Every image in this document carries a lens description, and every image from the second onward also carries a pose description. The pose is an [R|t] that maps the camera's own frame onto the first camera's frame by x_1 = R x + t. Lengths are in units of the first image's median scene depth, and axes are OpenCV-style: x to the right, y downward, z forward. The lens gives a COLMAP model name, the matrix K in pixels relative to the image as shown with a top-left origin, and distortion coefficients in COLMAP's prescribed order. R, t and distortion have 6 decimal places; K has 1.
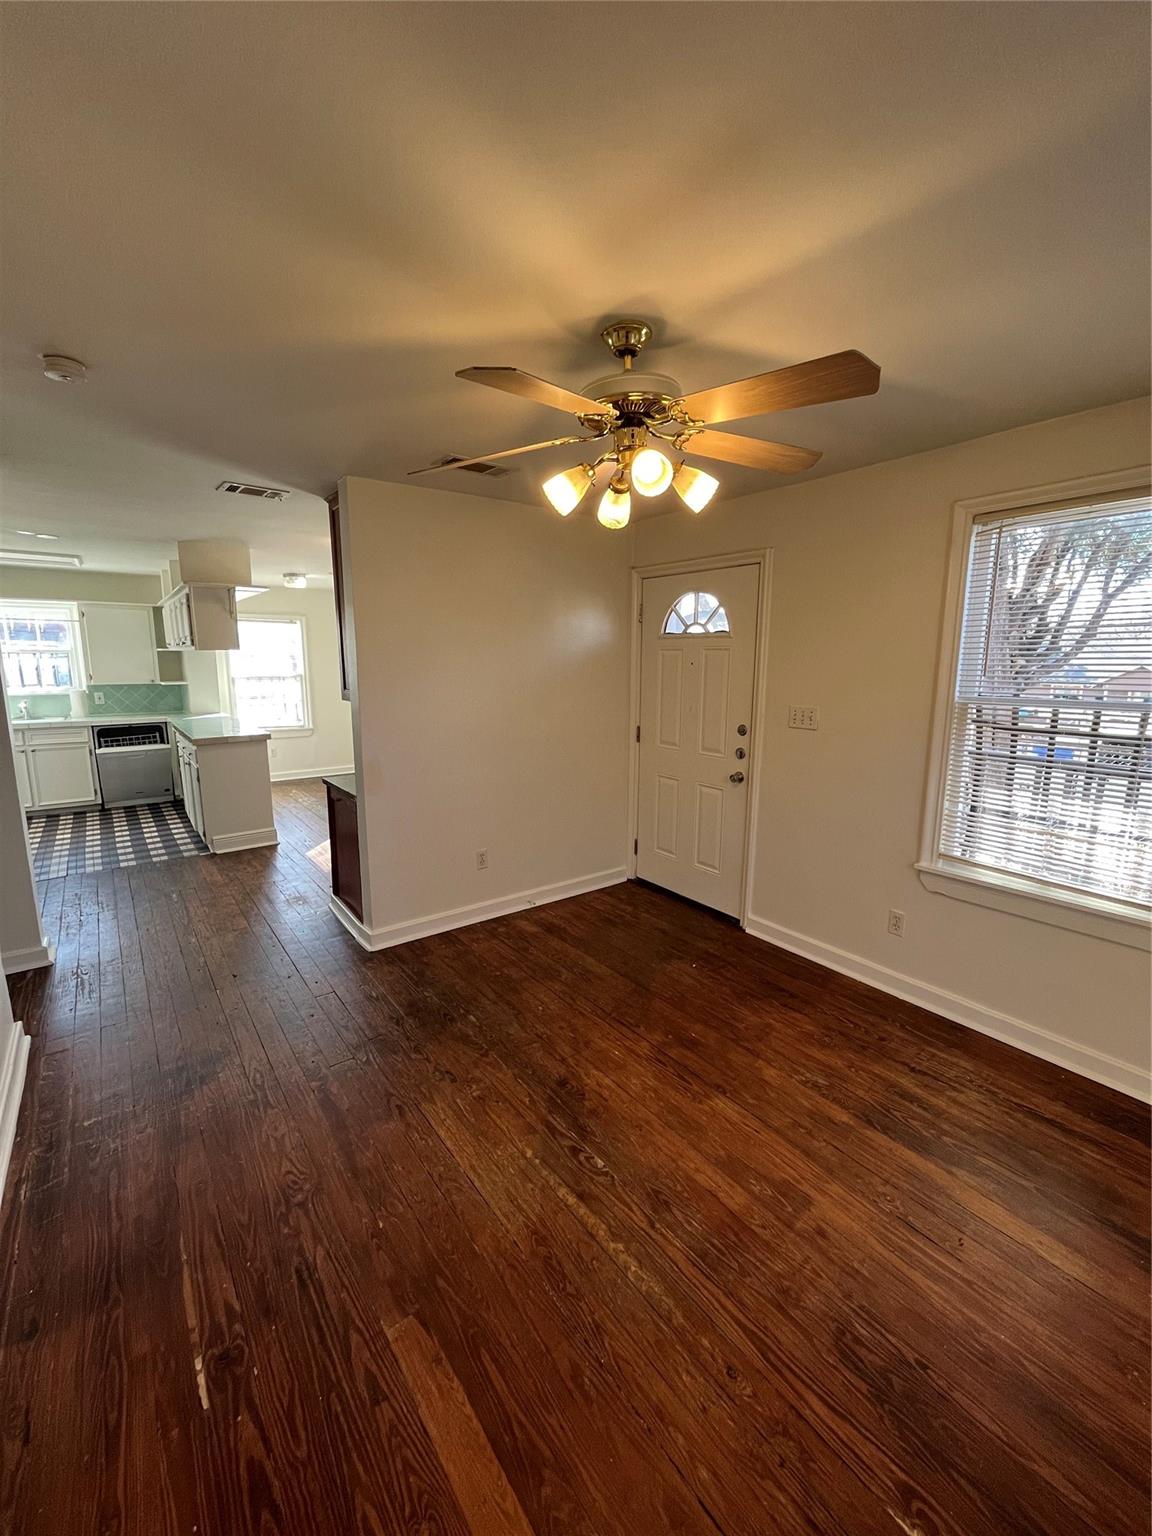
lens RADIAL K [[621.0, 0, 576.6], [0, 621.0, 765.3], [0, 0, 1]] dist [-0.000260, -0.000634]
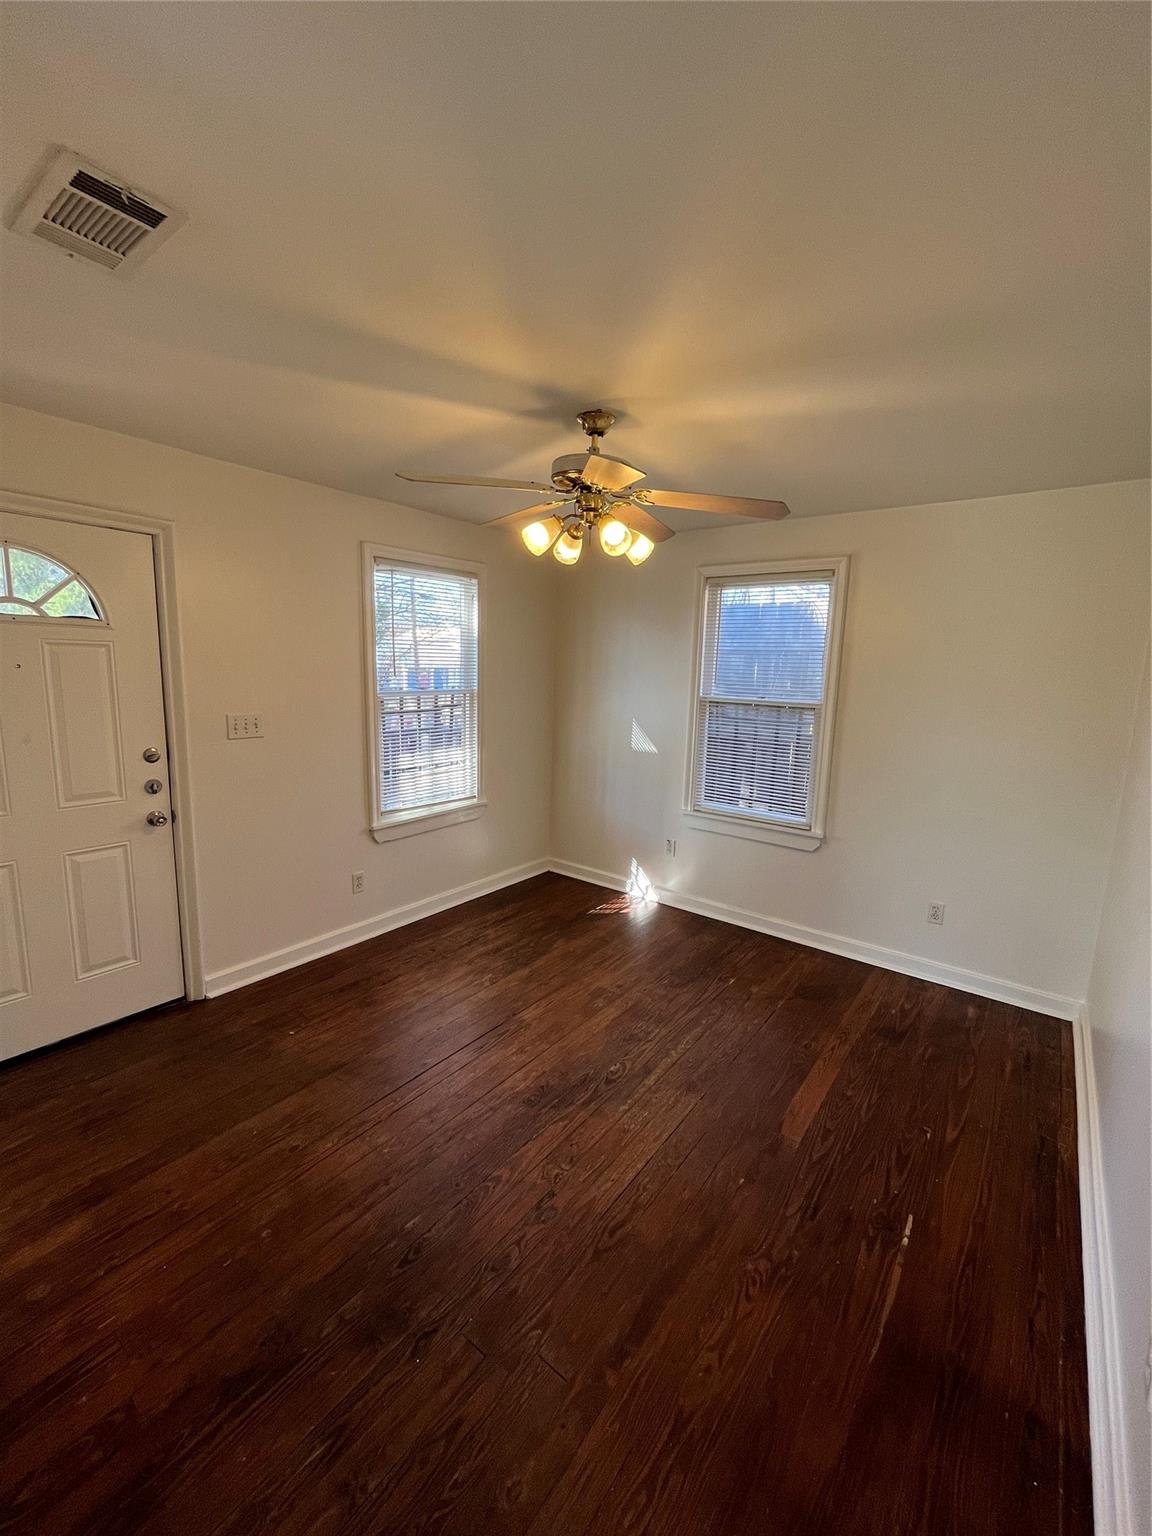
lens RADIAL K [[621.0, 0, 576.6], [0, 621.0, 765.3], [0, 0, 1]] dist [-0.000260, -0.000634]
pose [[-0.263829, -0.168968, 0.949655, -0.871333], [0.134039, 0.968563, 0.209571, -0.200651], [-0.955211, 0.182582, -0.232886, 1.040006]]
